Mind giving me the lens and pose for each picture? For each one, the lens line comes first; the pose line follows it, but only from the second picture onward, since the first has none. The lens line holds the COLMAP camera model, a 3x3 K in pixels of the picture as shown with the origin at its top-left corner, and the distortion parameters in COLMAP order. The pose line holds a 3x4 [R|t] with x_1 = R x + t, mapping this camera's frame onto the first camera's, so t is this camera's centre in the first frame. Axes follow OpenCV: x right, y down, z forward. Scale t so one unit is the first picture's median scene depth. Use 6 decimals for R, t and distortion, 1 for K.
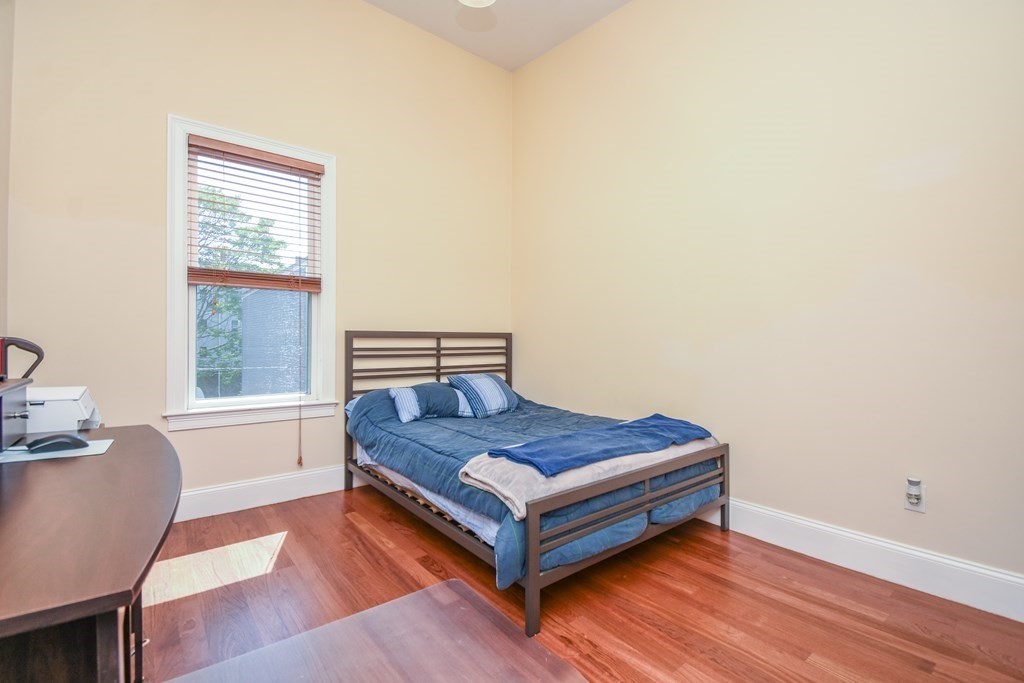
lens RADIAL K [[452.4, 0, 511.2], [0, 452.4, 339.4], [0, 0, 1]] dist [0.030174, -0.023656]
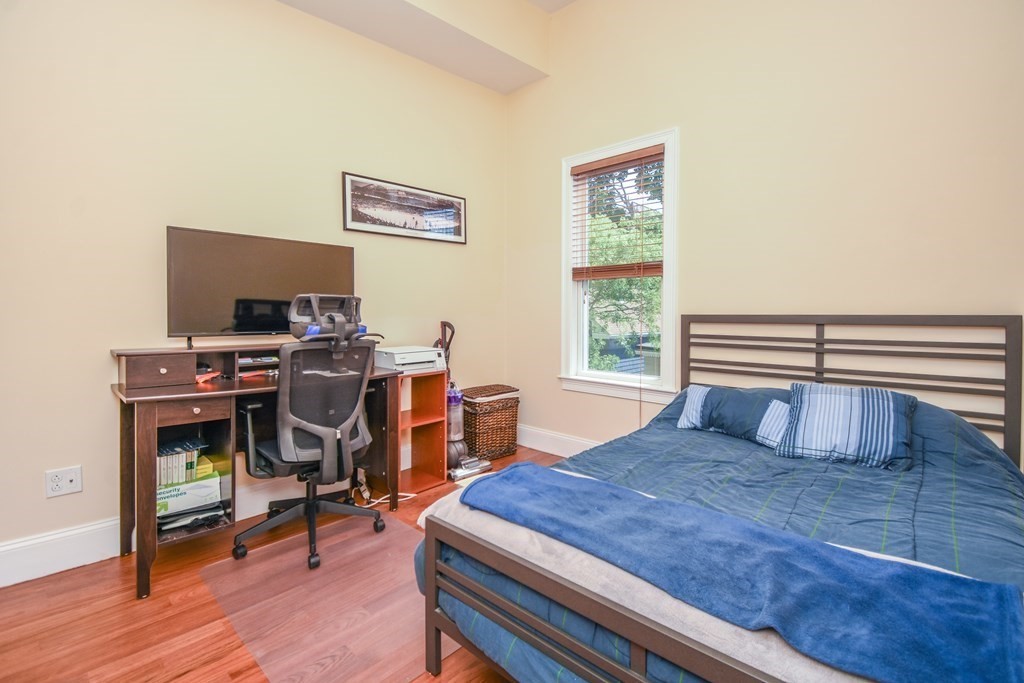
lens RADIAL K [[458.7, 0, 514.8], [0, 458.7, 324.2], [0, 0, 1]] dist [0.029767, -0.026424]
pose [[0.158964, 0.020751, -0.987066, 0.480368], [0.000479, 0.999777, 0.021095, -0.019644], [0.987284, -0.003826, 0.158919, 0.518819]]
